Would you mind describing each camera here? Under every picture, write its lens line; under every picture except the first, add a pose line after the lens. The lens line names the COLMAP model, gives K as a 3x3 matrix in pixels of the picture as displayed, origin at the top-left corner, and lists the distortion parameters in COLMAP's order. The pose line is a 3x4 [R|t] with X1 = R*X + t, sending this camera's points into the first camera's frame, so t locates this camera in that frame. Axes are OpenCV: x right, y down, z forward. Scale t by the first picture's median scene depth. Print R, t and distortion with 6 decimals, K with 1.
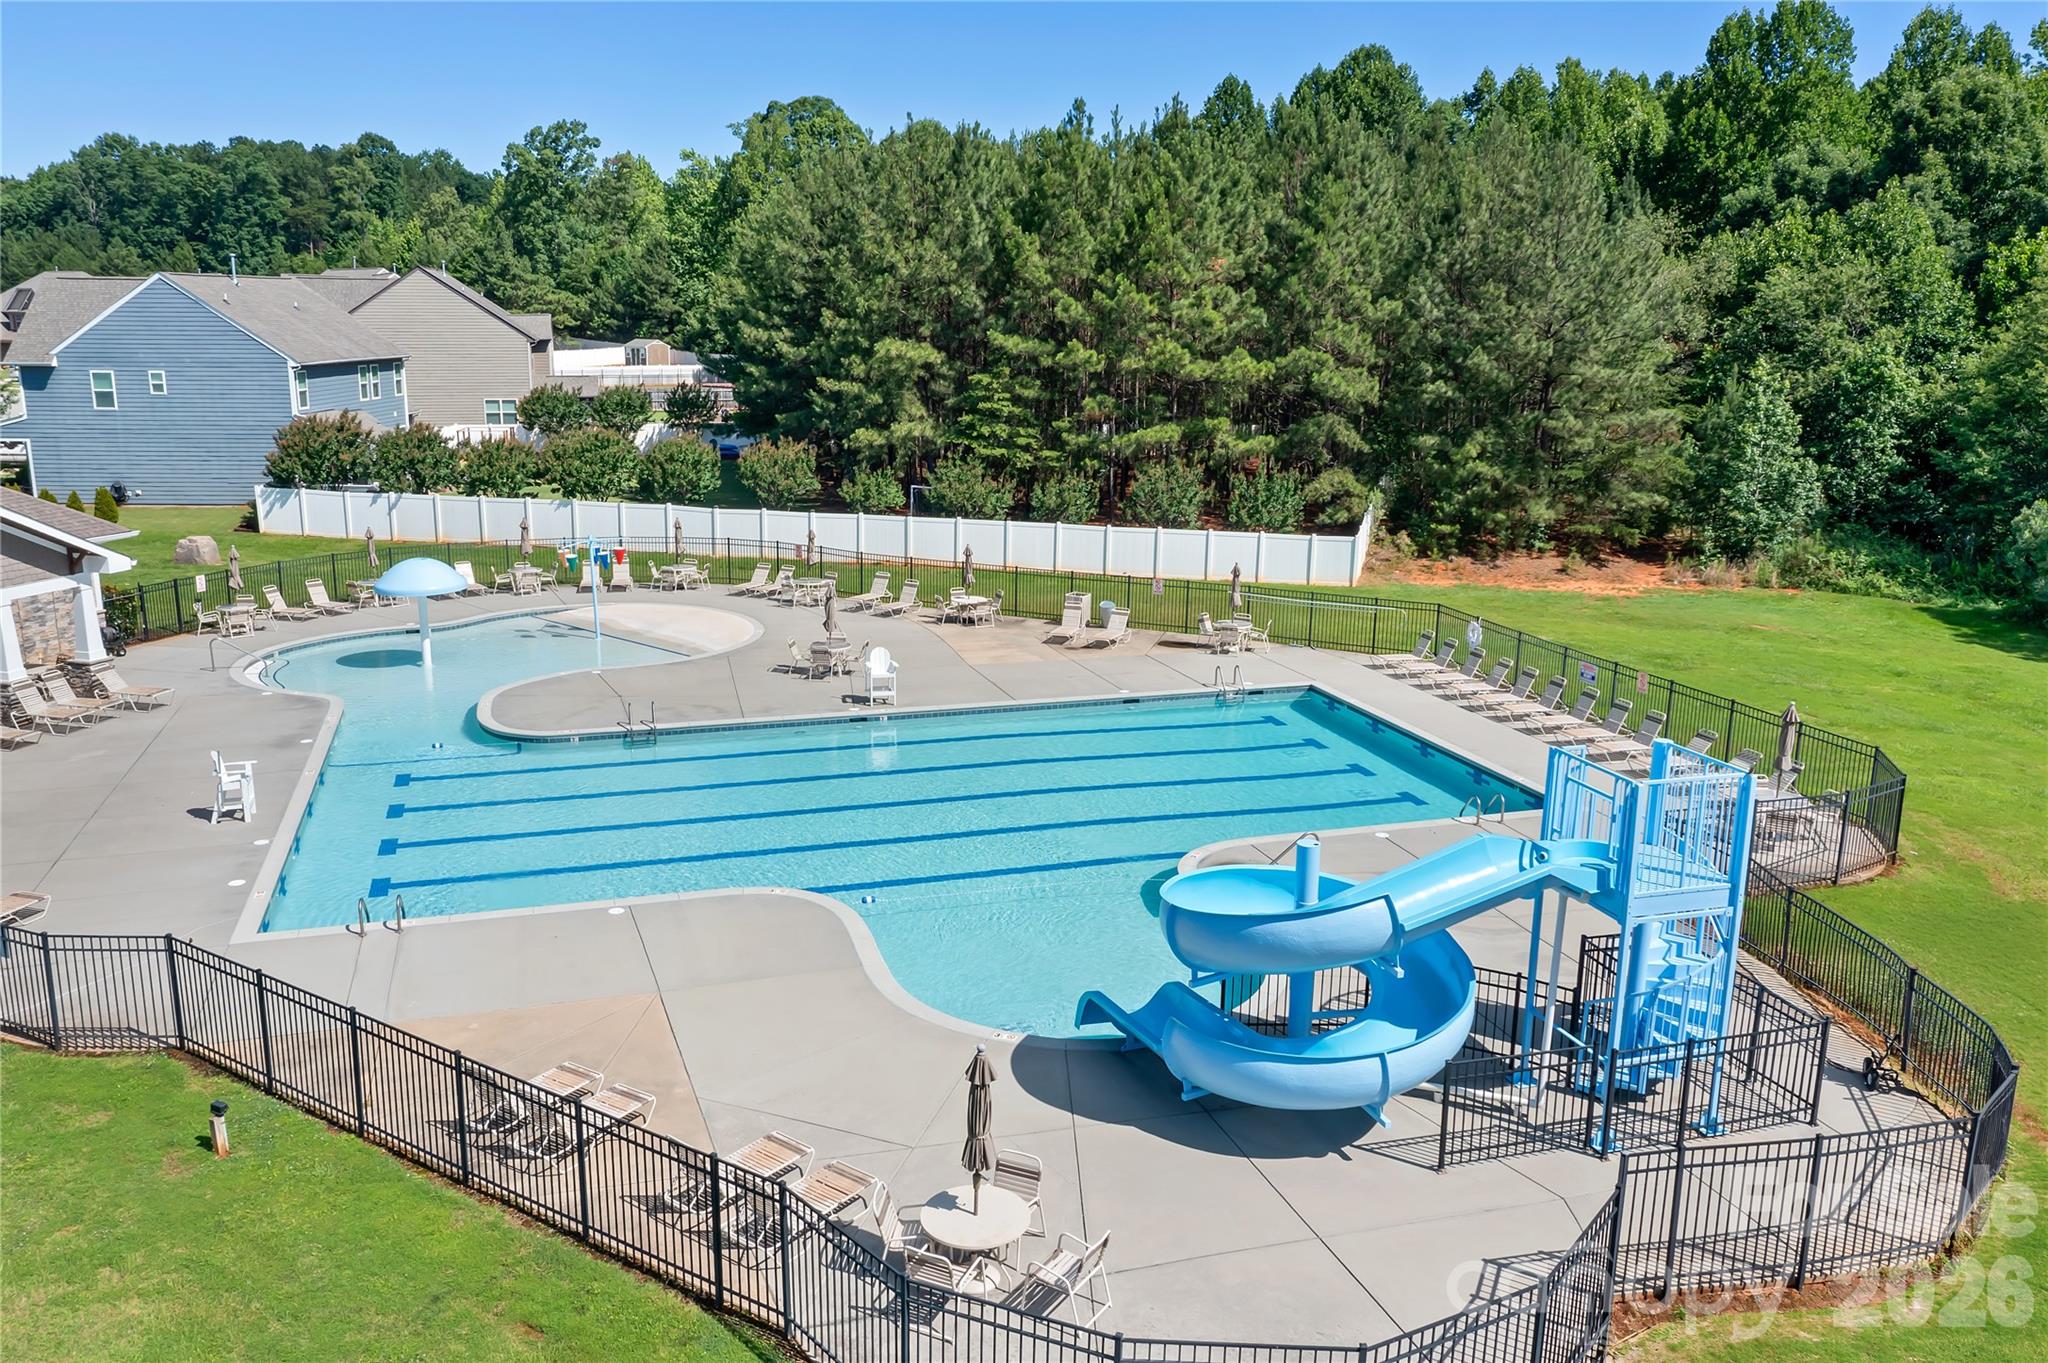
lens RADIAL K [[1629.9, 0, 1027.0], [0, 1629.9, 678.7], [0, 0, 1]] dist [-0.002291, 0.003811]
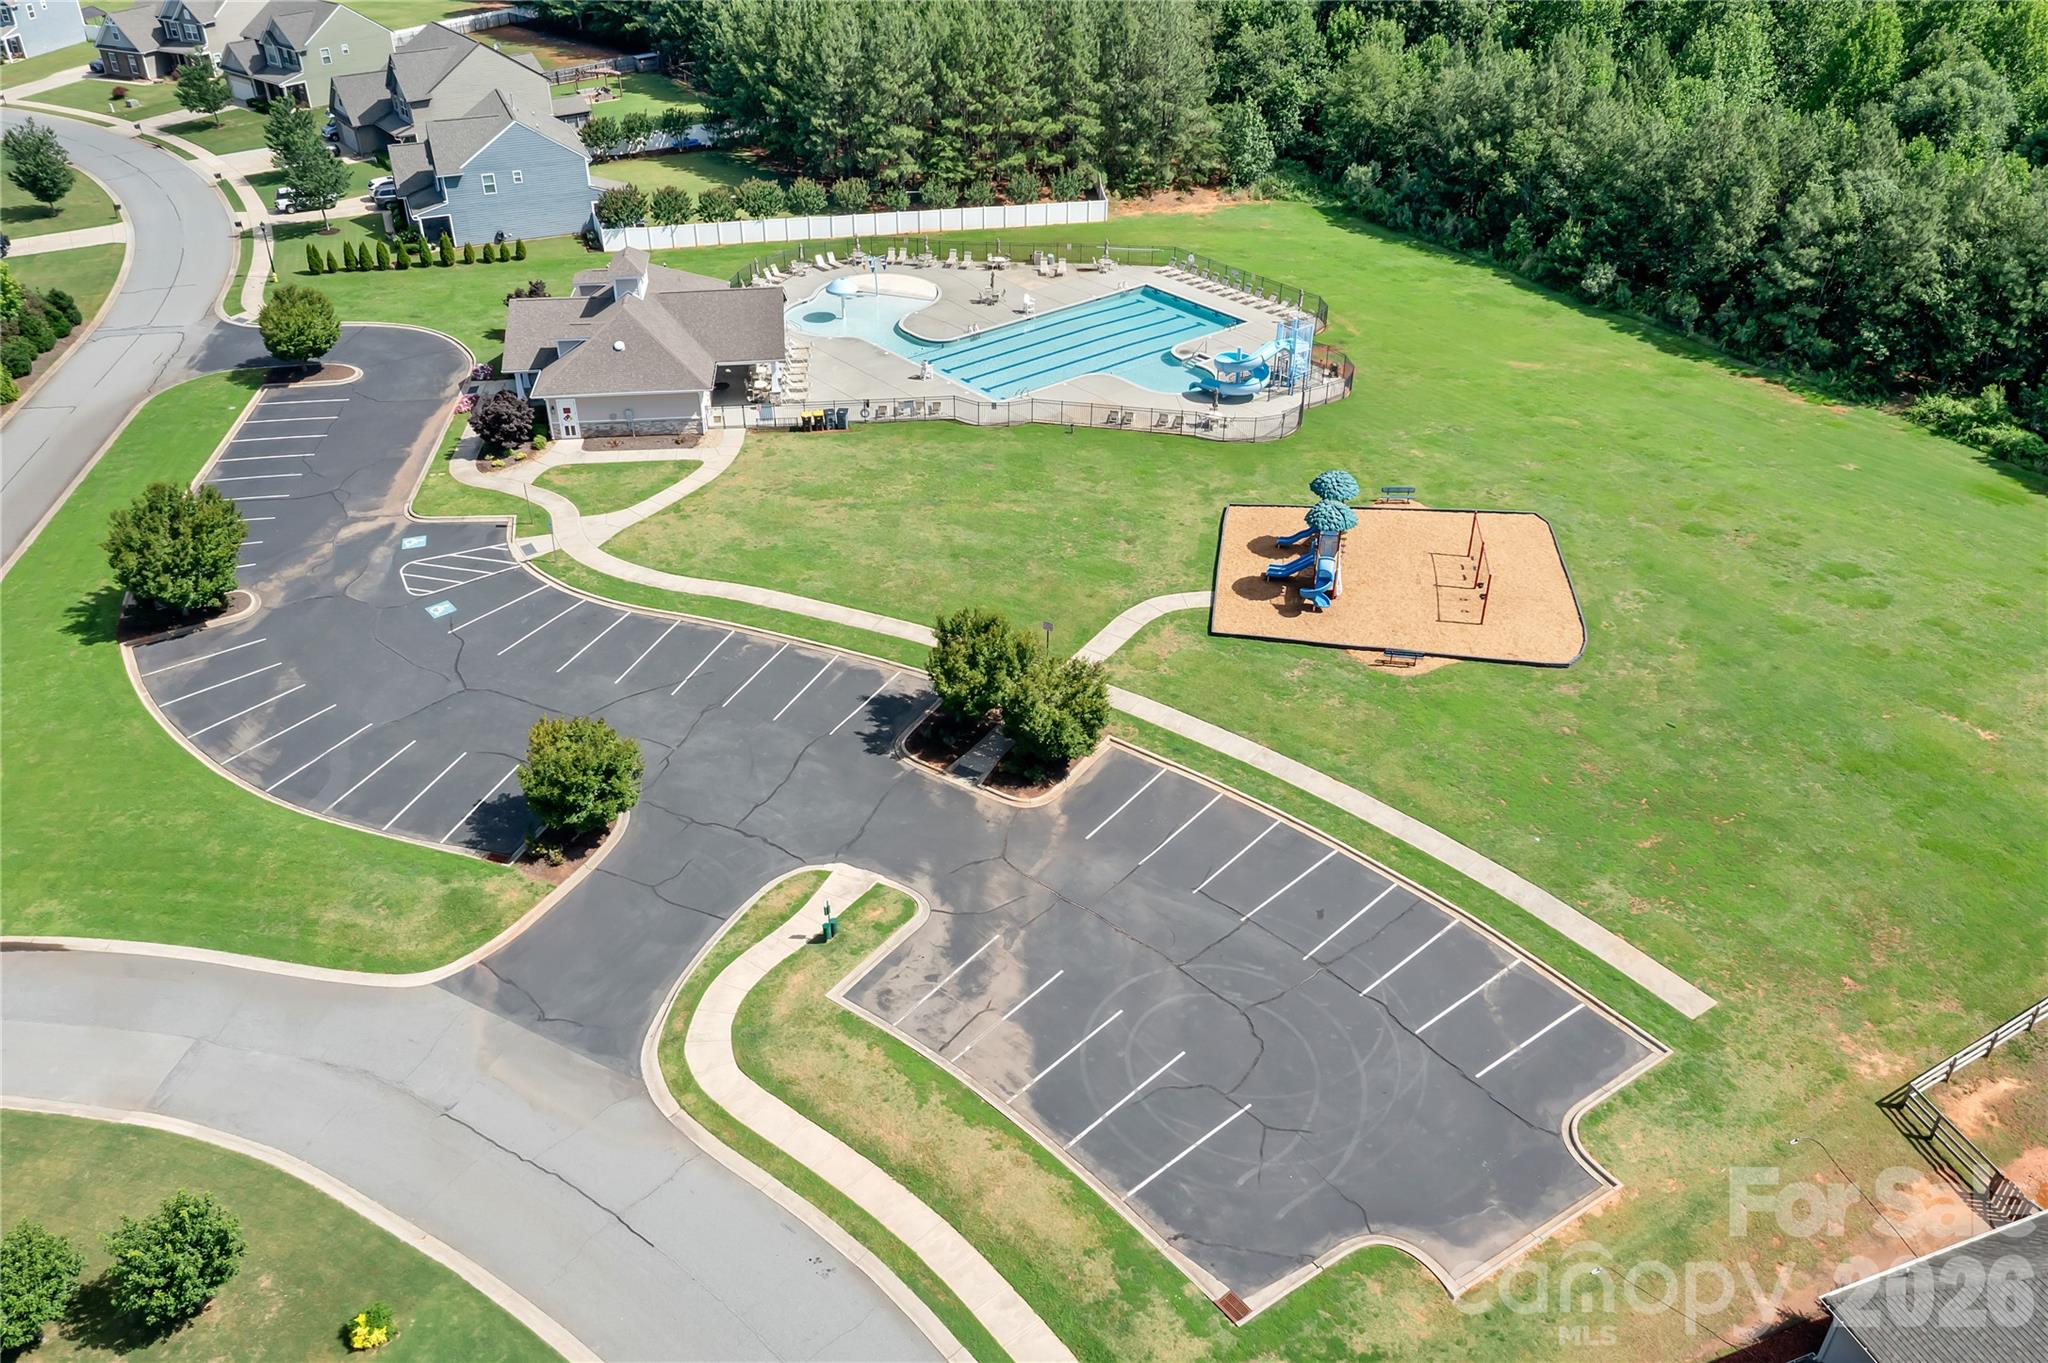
lens RADIAL K [[1629.9, 0, 1020.6], [0, 1629.9, 682.1], [0, 0, 1]] dist [-0.002291, 0.003811]
pose [[0.929545, -0.209346, 0.303513, -0.752646], [0.096812, 0.932875, 0.346947, -0.256705], [-0.355772, -0.293119, 0.887416, -1.226957]]
